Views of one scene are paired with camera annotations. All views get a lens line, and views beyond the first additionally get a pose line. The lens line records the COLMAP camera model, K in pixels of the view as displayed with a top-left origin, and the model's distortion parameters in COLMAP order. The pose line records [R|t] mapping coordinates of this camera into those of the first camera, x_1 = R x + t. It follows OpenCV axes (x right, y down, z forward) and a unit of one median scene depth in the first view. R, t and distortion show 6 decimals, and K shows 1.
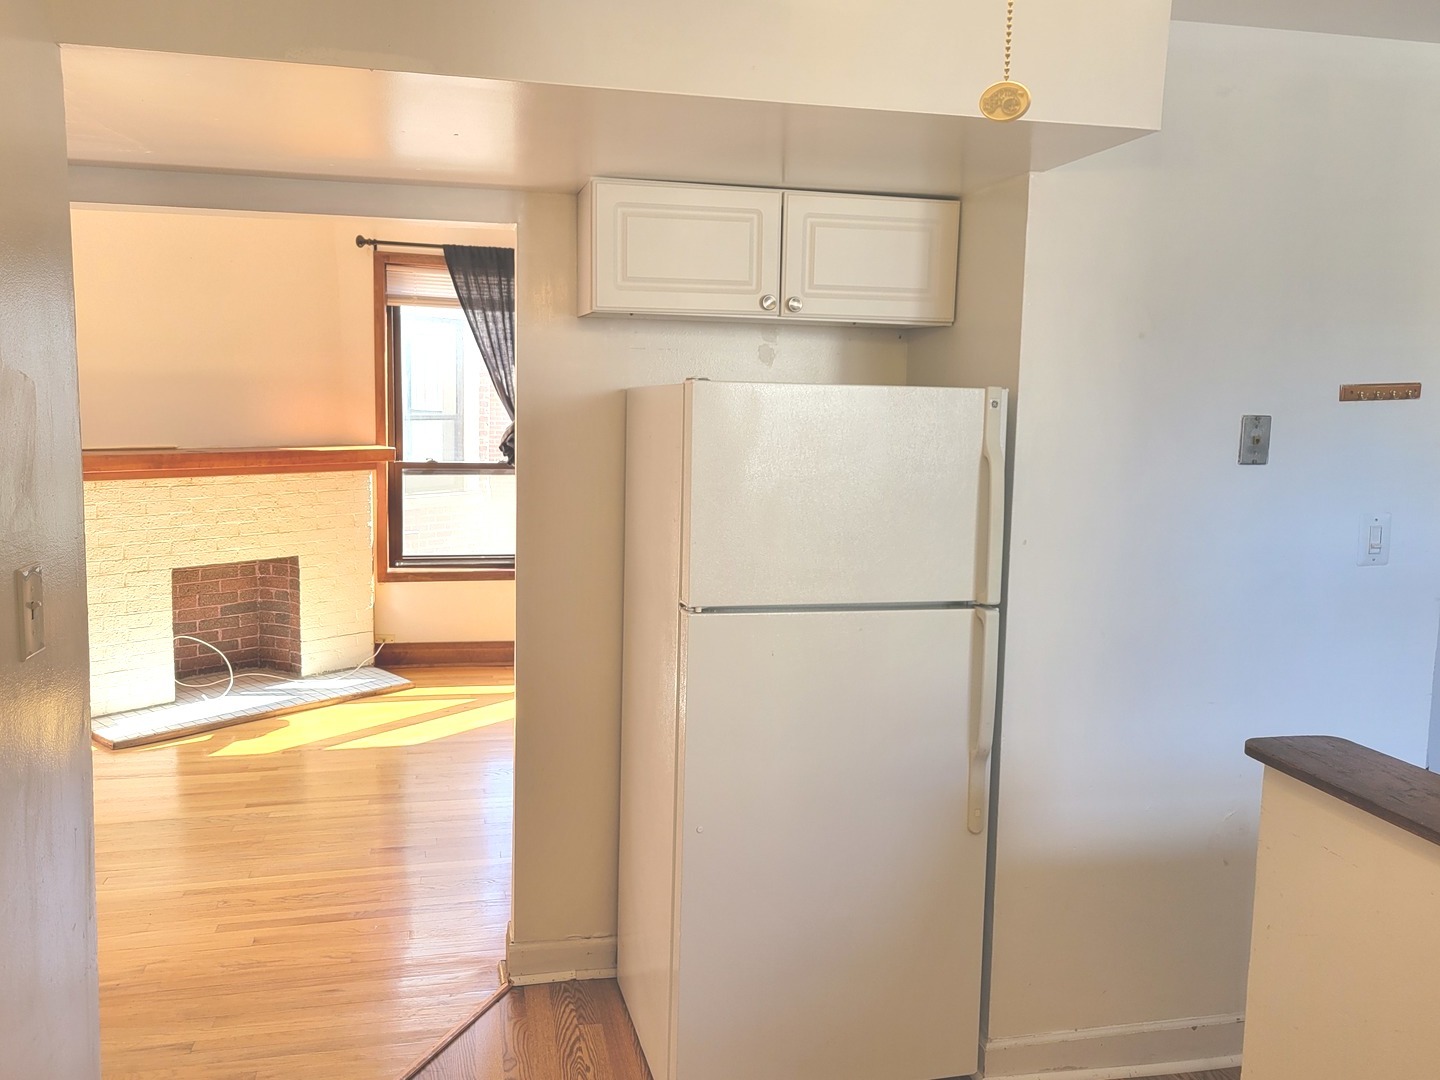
lens RADIAL K [[1087.0, 0, 719.0], [0, 1087.0, 545.4], [0, 0, 1]] dist [0.048282, -0.005090]
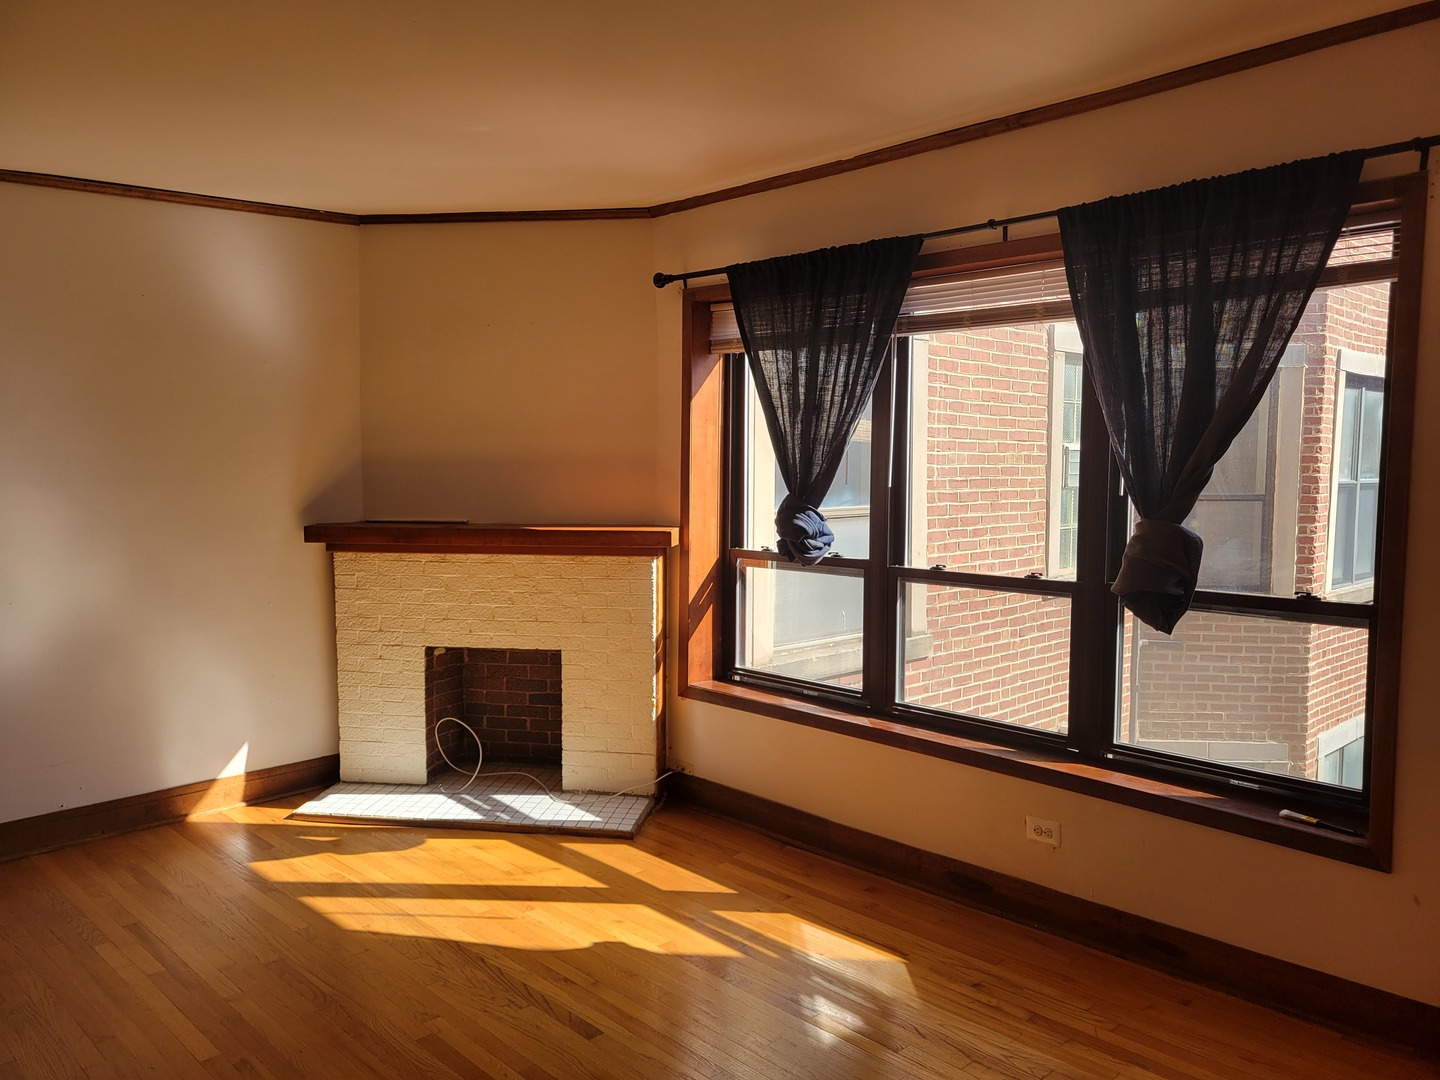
lens RADIAL K [[1087.0, 0, 711.3], [0, 1087.0, 533.0], [0, 0, 1]] dist [0.048282, -0.005090]
pose [[0.518908, 0.045115, -0.853639, 0.415094], [-0.104489, 0.994466, -0.010959, -0.087297], [0.848420, 0.094883, 0.520751, 0.655761]]
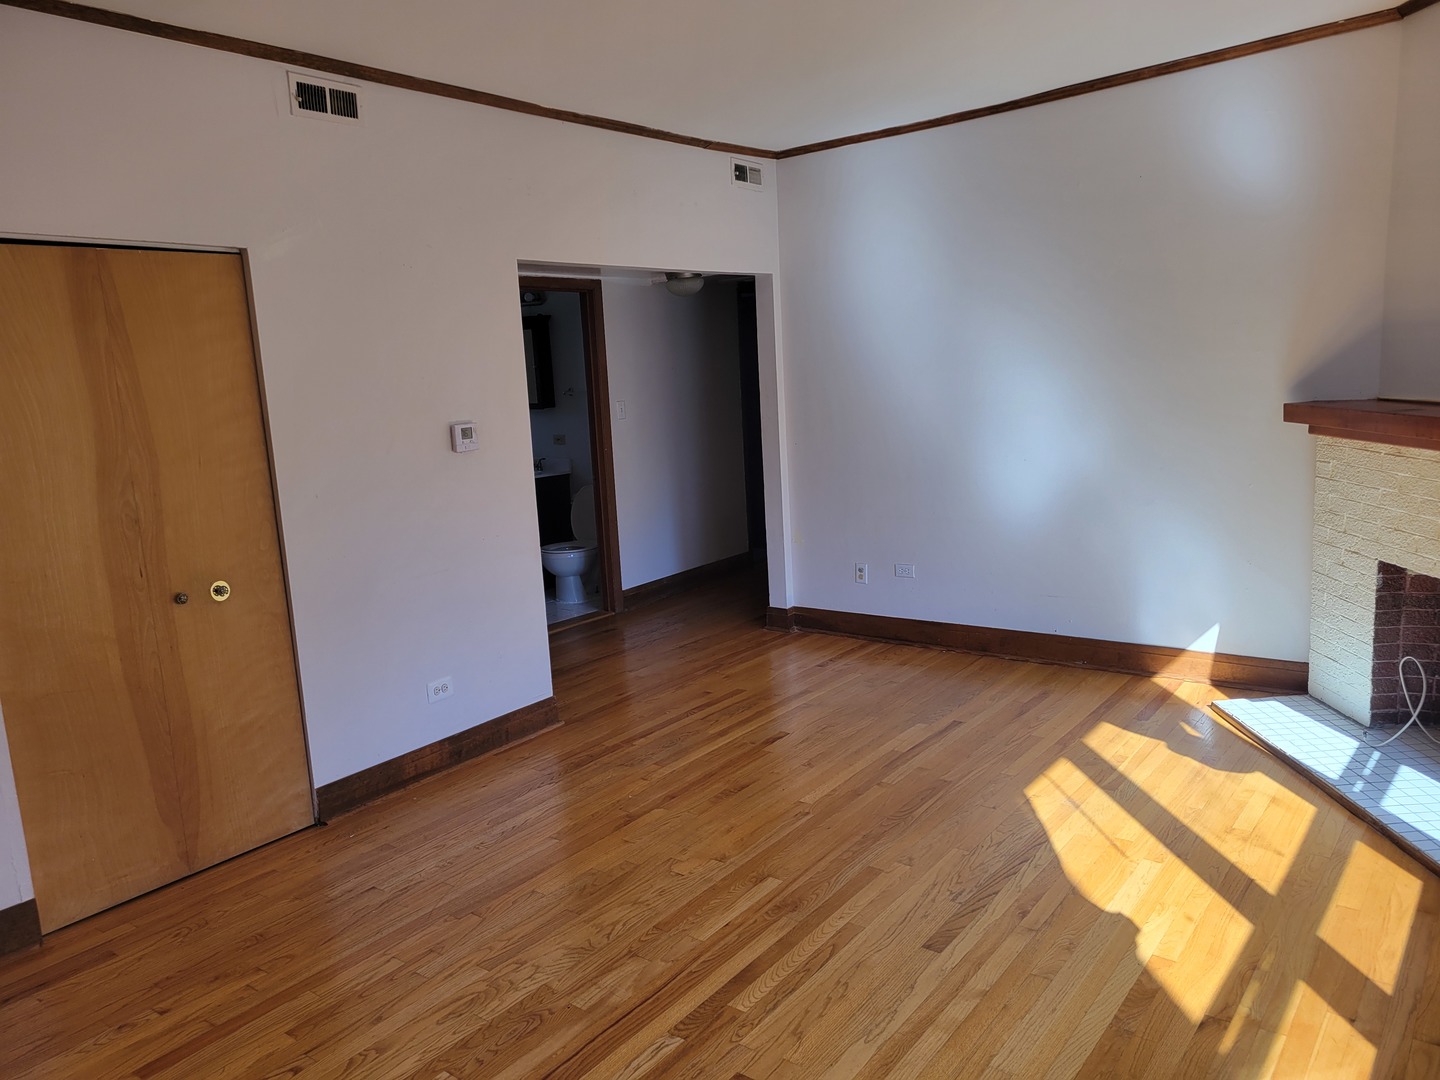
lens RADIAL K [[1087.0, 0, 715.0], [0, 1087.0, 542.3], [0, 0, 1]] dist [0.048282, -0.005090]
pose [[-0.765792, 0.133821, -0.629011, 0.319452], [-0.044157, 0.964859, 0.259031, -0.158981], [0.641571, 0.226139, -0.732972, 1.178074]]
